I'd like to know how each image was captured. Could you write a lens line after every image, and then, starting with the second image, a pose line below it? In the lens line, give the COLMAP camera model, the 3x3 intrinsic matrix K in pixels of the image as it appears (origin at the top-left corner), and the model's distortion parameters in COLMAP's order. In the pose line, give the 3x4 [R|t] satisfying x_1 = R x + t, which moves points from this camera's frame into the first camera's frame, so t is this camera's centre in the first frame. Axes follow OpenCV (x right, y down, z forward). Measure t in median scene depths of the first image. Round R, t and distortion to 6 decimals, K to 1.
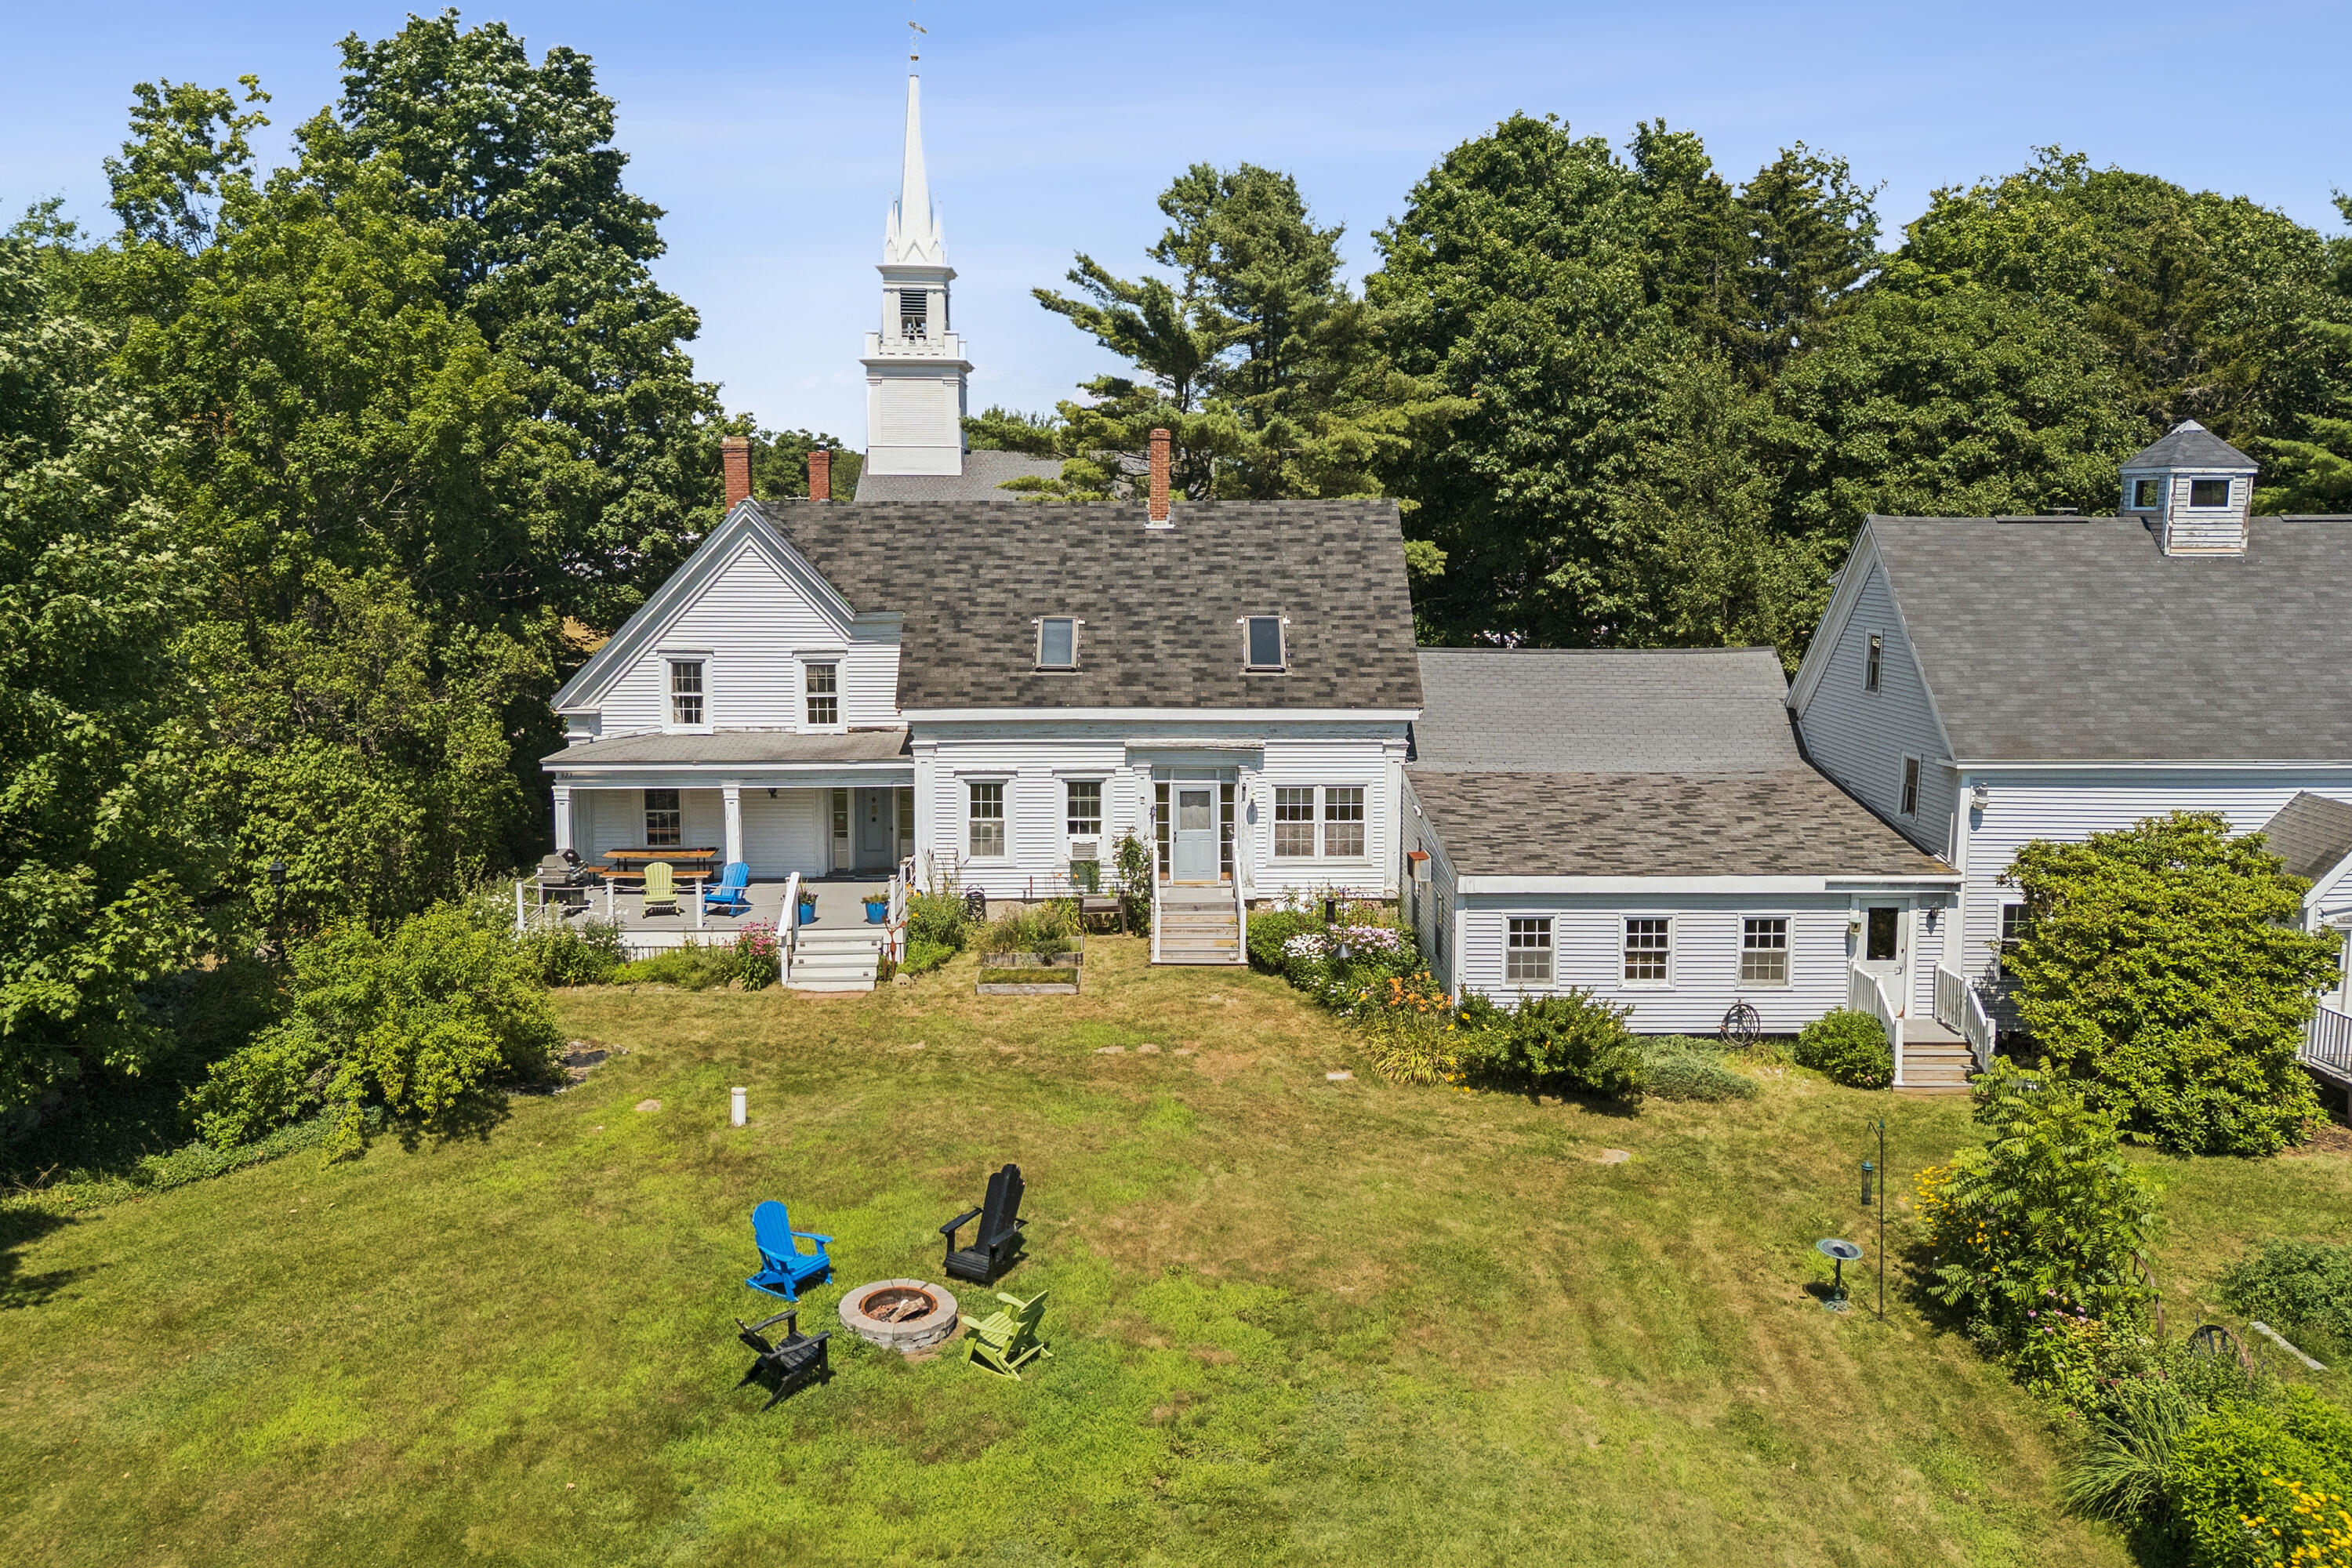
lens RADIAL K [[1720.6, 0, 1095.1], [0, 1720.6, 707.9], [0, 0, 1]] dist [0.109645, -0.156809]
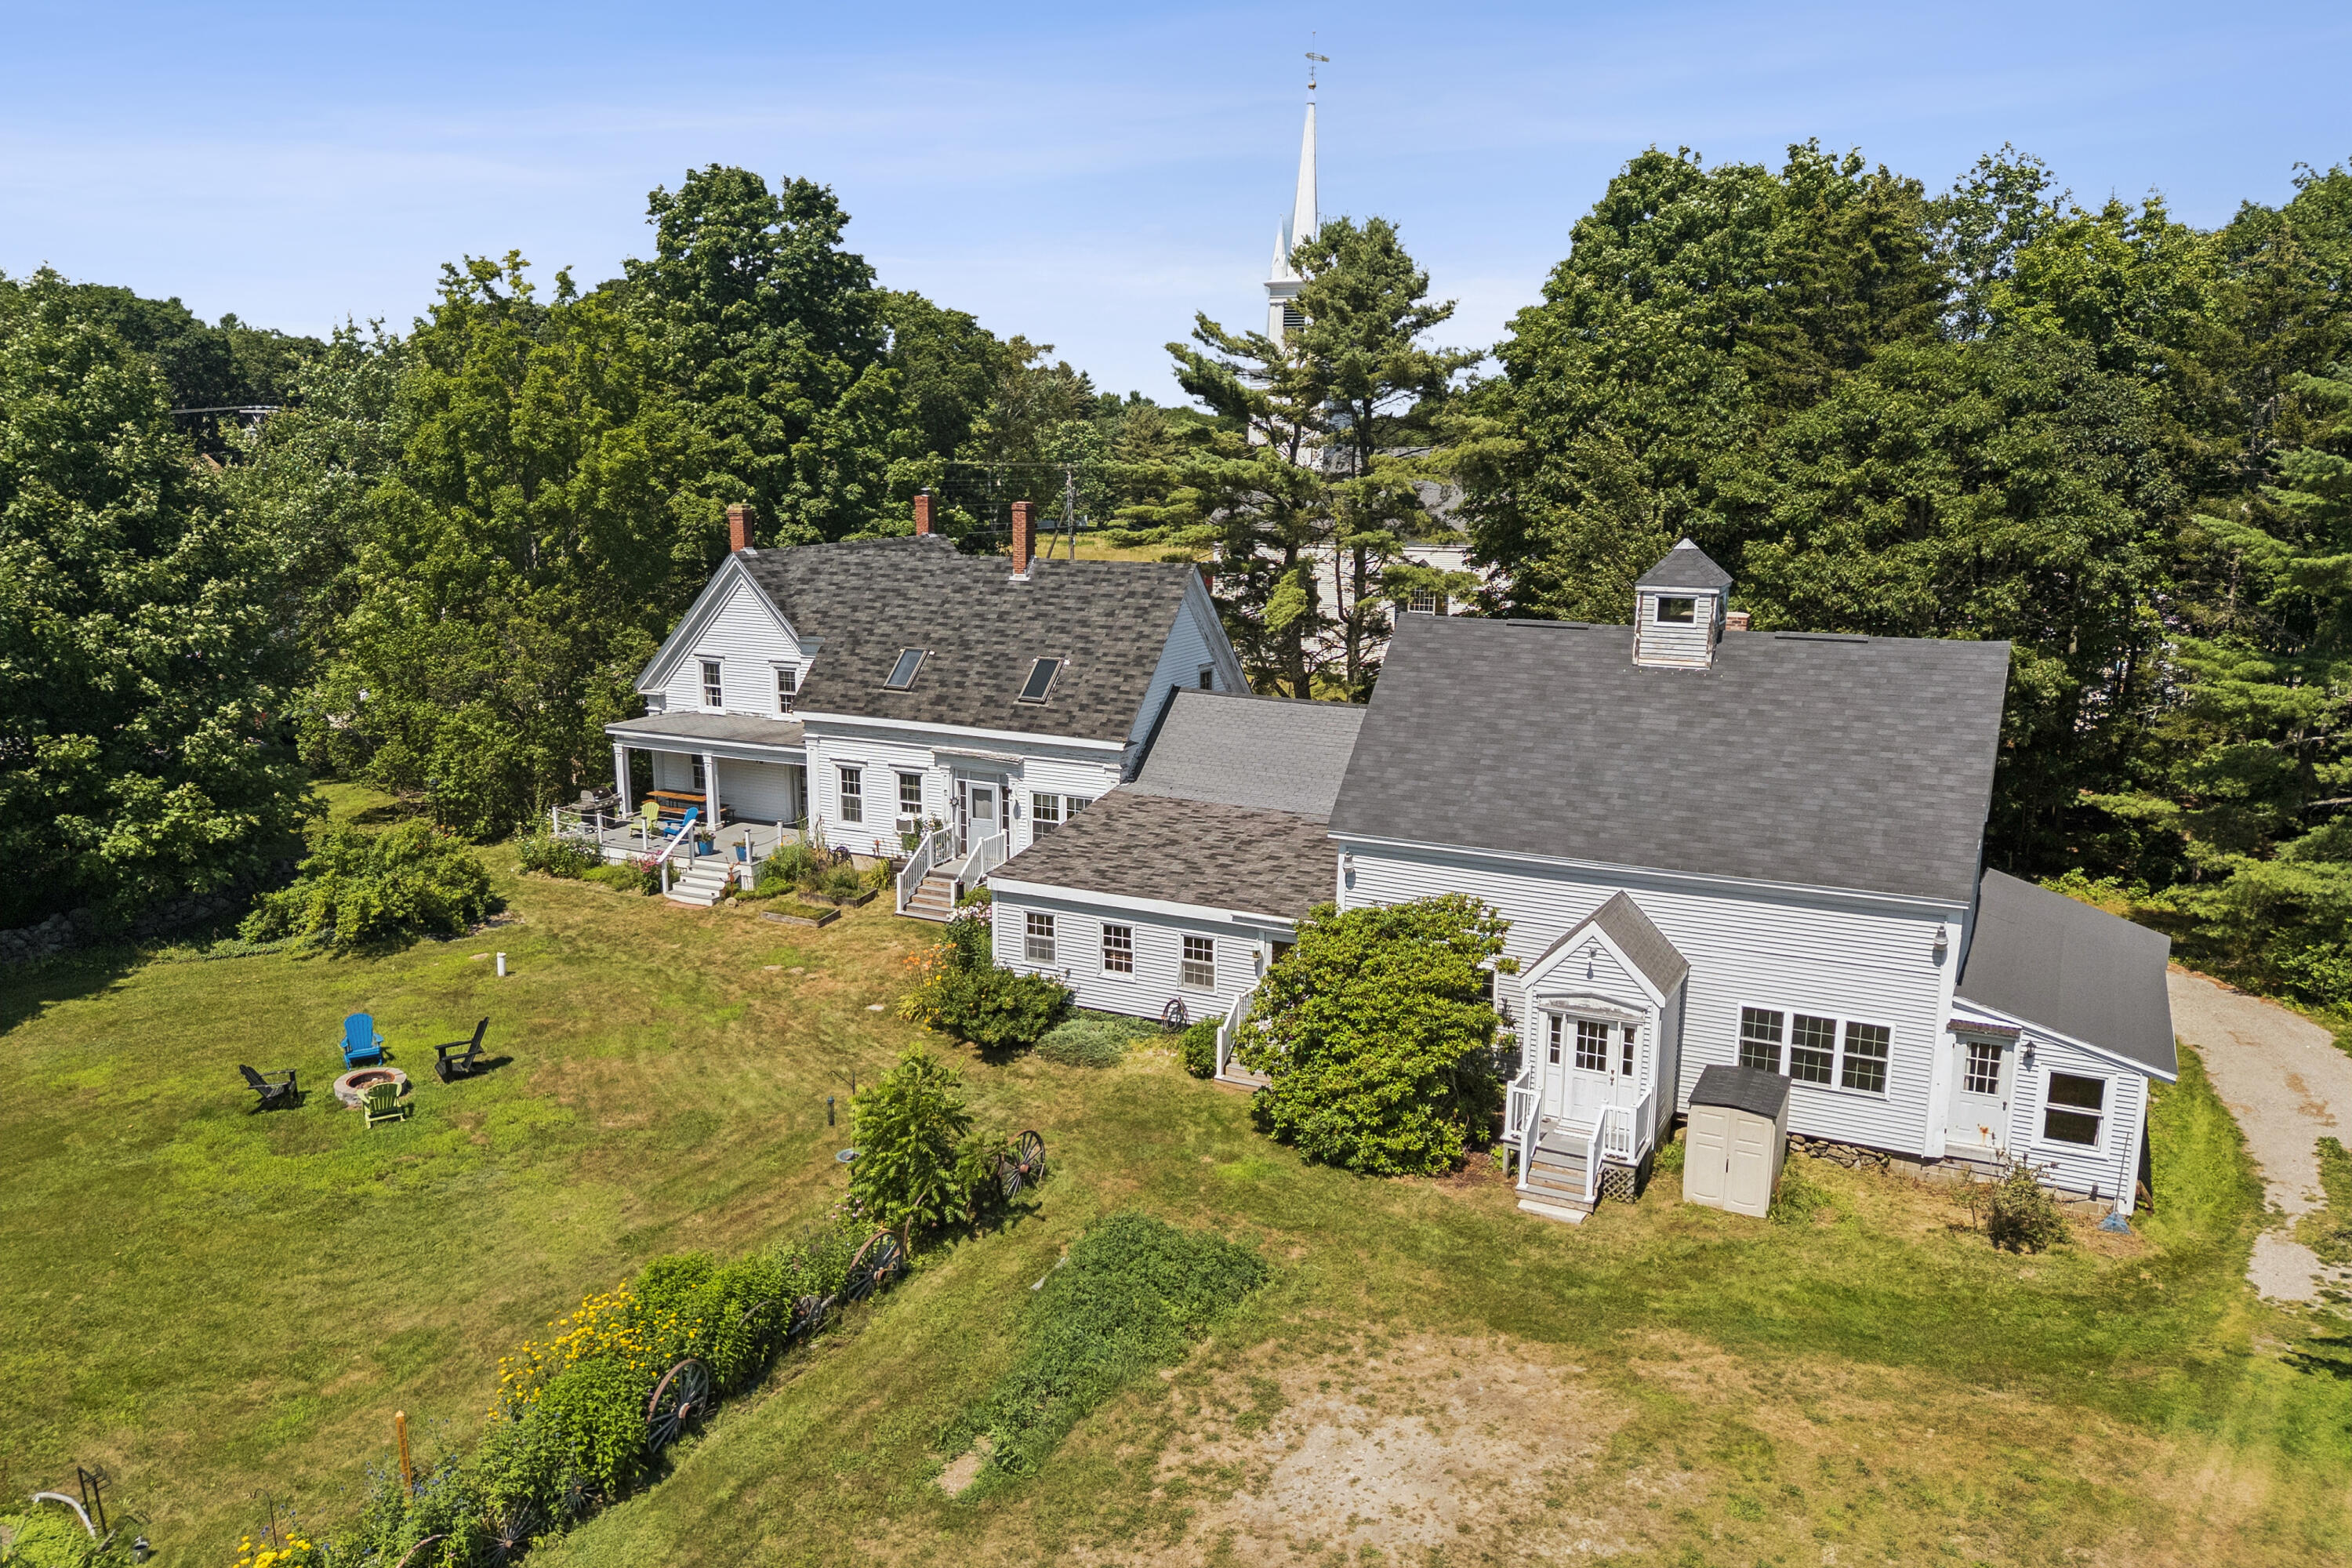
lens RADIAL K [[1673.0, 0, 1176.0], [0, 1673.0, 784.0], [0, 0, 1]] dist [0.069323, -0.099271]
pose [[0.892992, 0.096134, -0.439686, 0.752922], [-0.055260, 0.992950, 0.104869, -0.097886], [0.446668, -0.069350, 0.892008, -0.069382]]
